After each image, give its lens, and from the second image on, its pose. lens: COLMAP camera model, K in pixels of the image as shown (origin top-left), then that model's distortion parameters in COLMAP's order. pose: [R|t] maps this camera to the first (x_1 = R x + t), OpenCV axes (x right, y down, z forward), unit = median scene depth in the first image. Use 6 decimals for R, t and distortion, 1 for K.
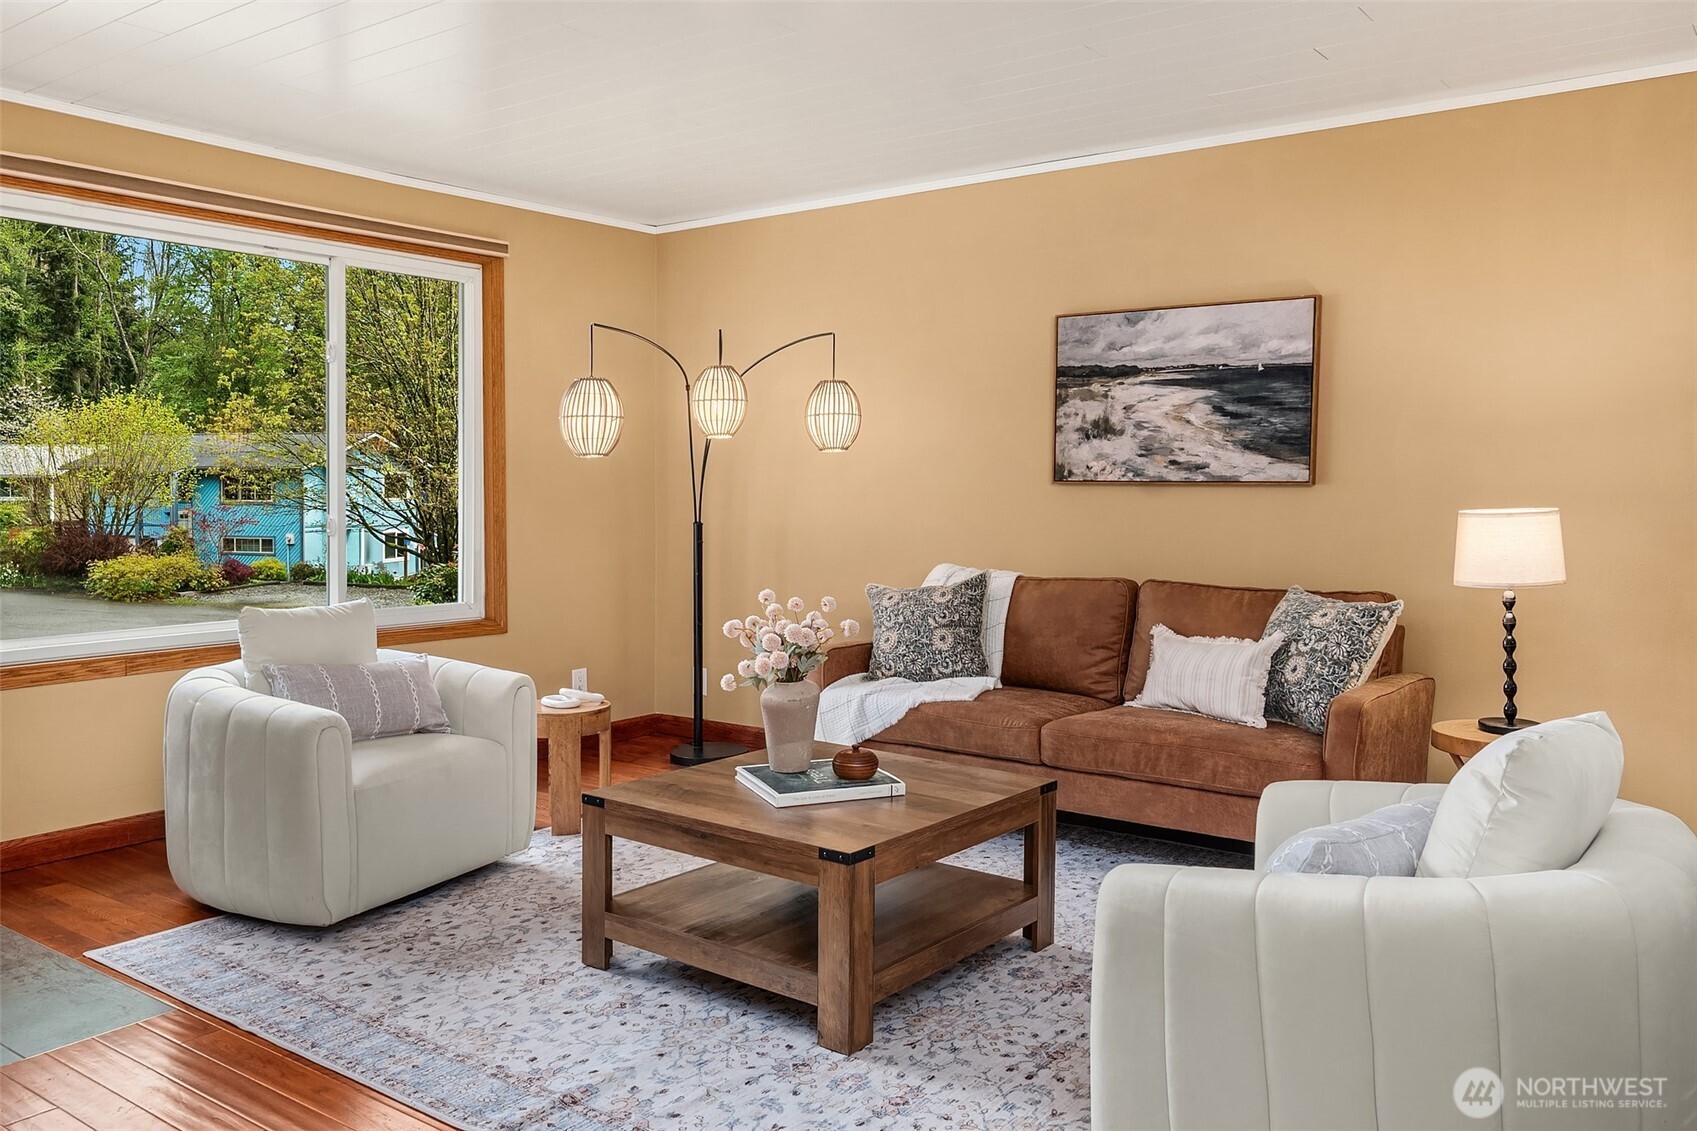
lens RADIAL K [[1362.6, 0, 885.7], [0, 1362.6, 552.2], [0, 0, 1]] dist [-0.010197, 0.005646]
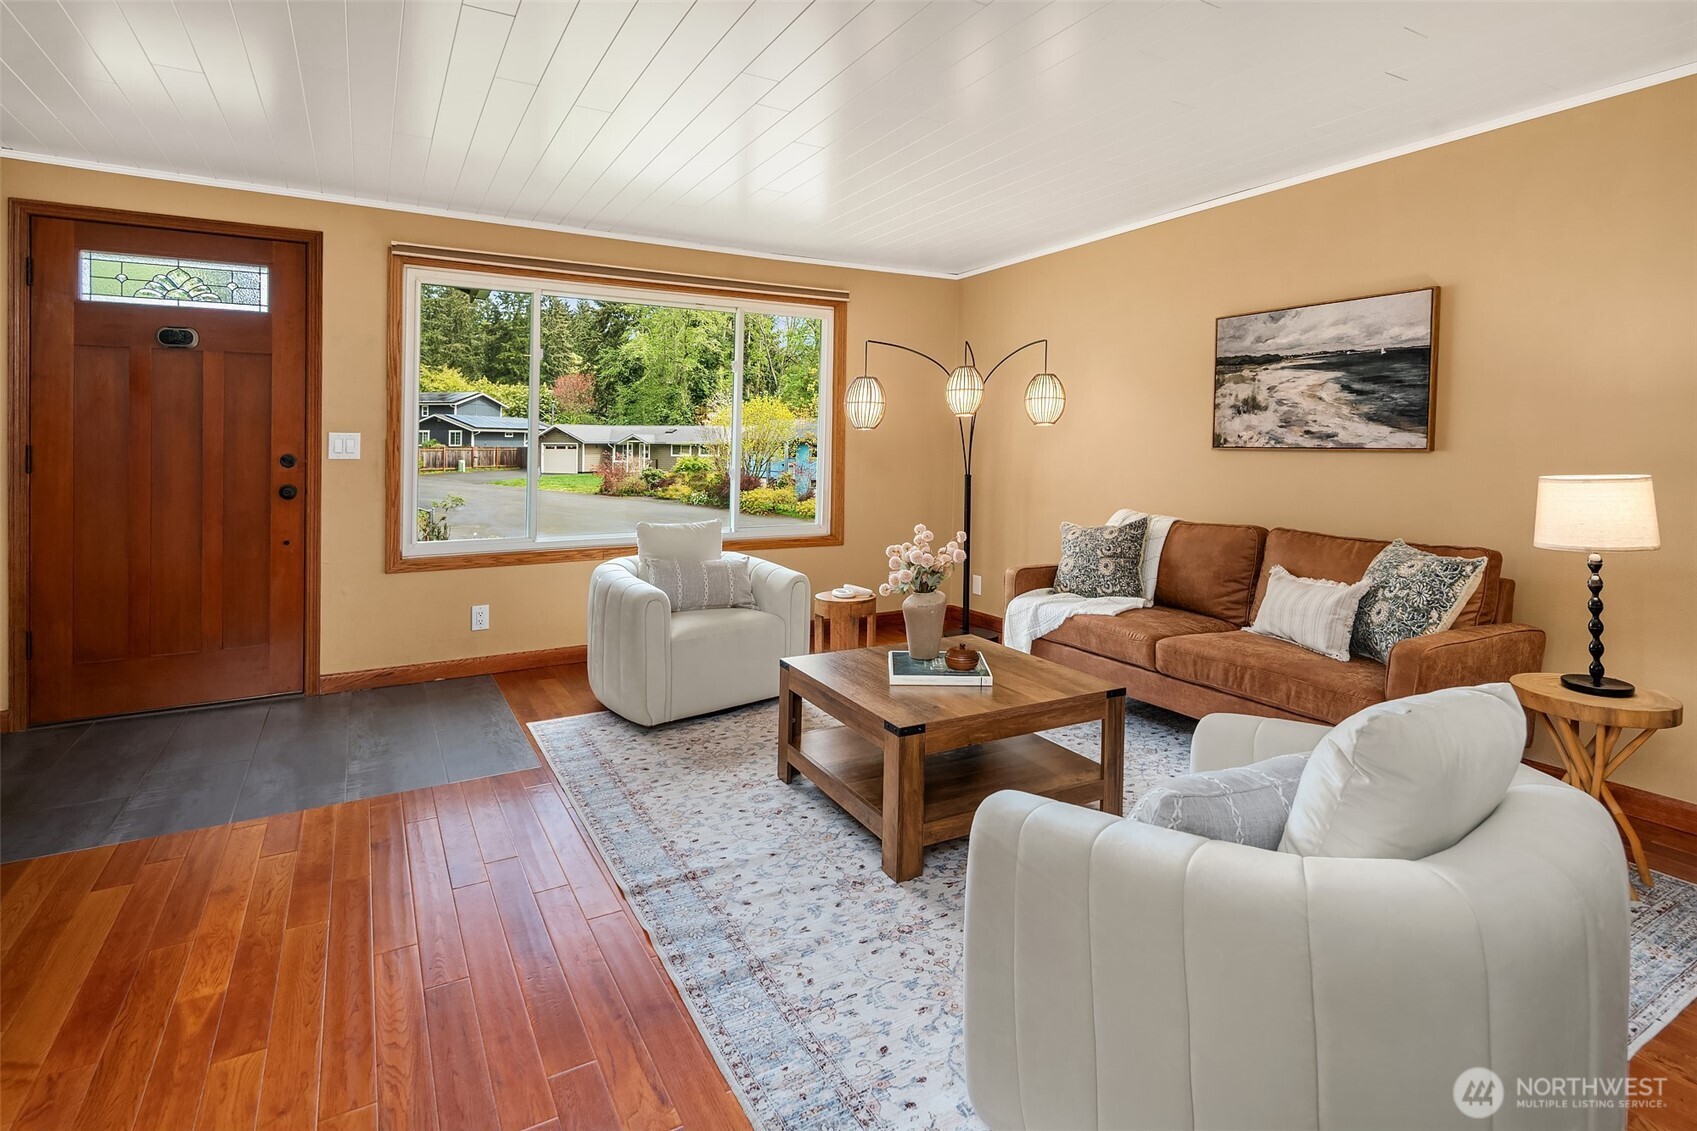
lens RADIAL K [[877.2, 0, 860.4], [0, 877.2, 470.6], [0, 0, 1]] dist [-0.006176, 0.000035]
pose [[0.909830, 0.014355, -0.414732, 0.178090], [-0.024794, 0.999497, -0.019796, -0.006453], [0.414239, 0.028294, 0.909728, 0.127569]]
